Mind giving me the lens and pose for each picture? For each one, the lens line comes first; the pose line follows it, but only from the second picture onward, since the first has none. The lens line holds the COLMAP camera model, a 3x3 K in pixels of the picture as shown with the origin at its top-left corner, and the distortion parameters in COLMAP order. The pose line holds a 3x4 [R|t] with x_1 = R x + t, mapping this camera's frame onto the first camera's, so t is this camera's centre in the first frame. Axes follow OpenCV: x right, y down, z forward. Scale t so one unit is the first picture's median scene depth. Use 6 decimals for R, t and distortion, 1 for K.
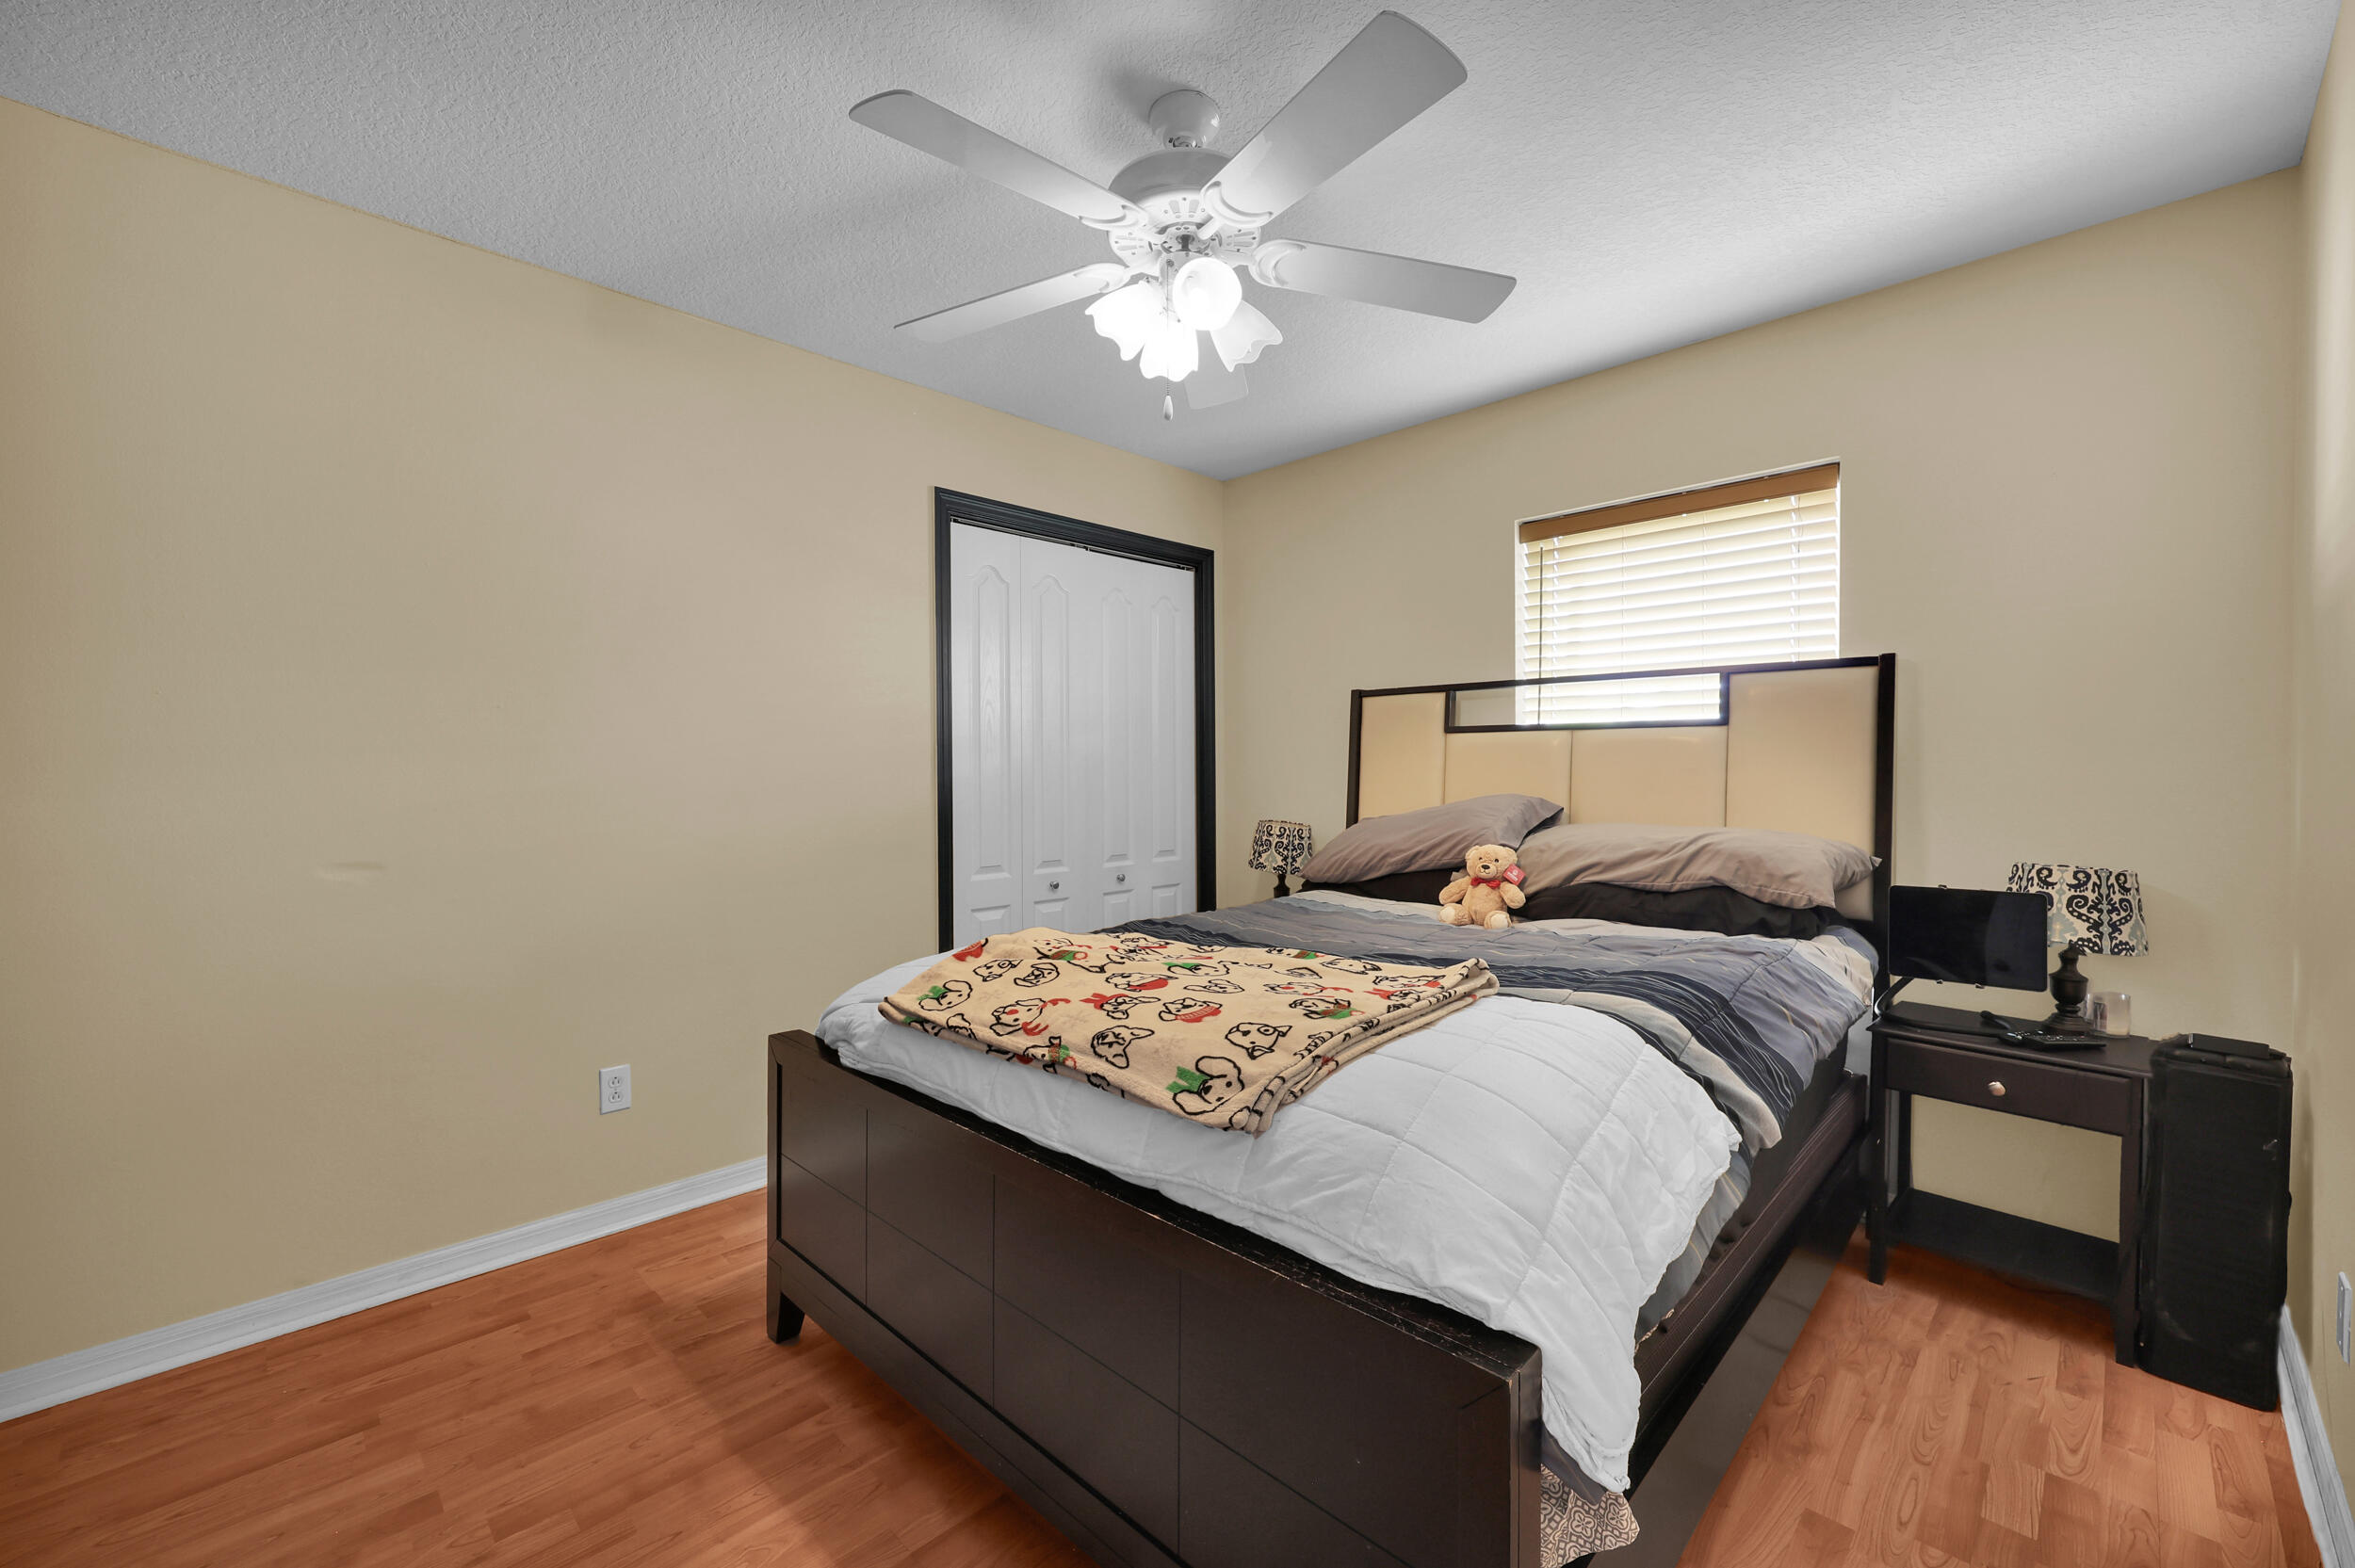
lens RADIAL K [[959.6, 0, 1165.8], [0, 959.6, 770.6], [0, 0, 1]] dist [-0.000173, -0.000166]
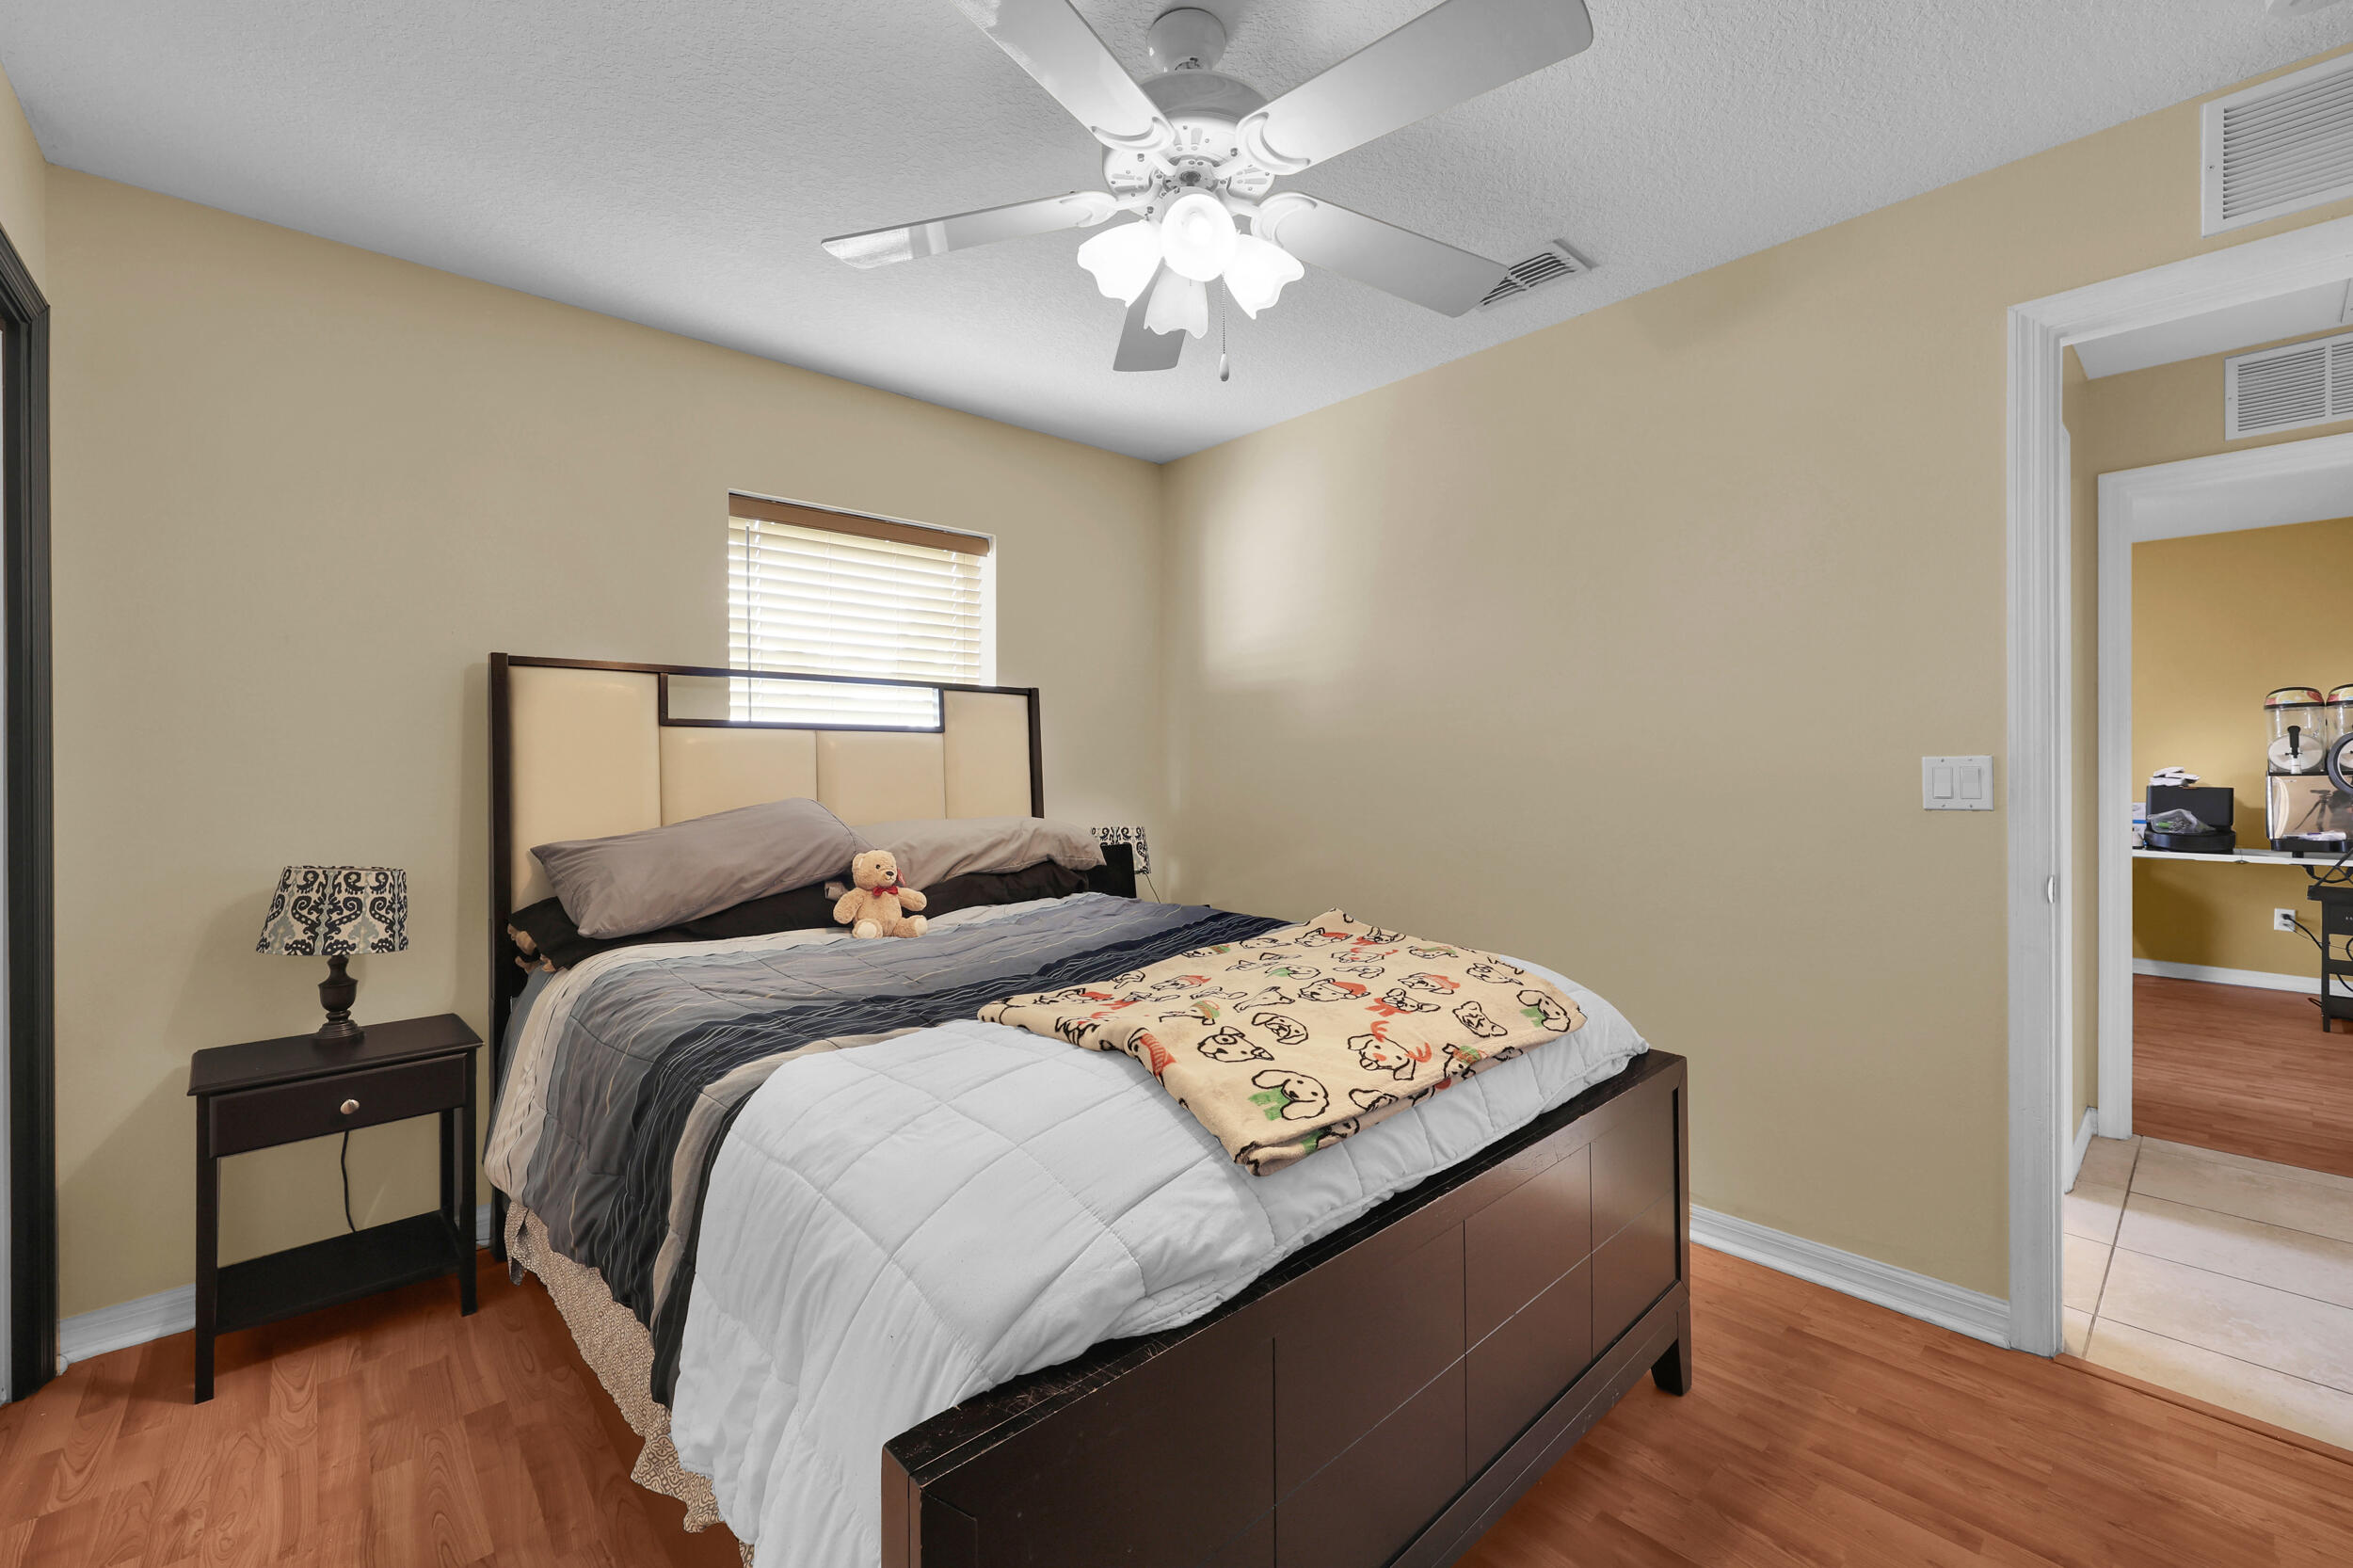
lens RADIAL K [[958.9, 0, 1164.8], [0, 958.9, 770.7], [0, 0, 1]] dist [-0.000173, -0.000166]
pose [[0.048243, 0.000138, 0.998836, -0.581700], [0.009151, 0.999958, -0.000580, 0.002492], [-0.998794, 0.009168, 0.048239, 0.667211]]
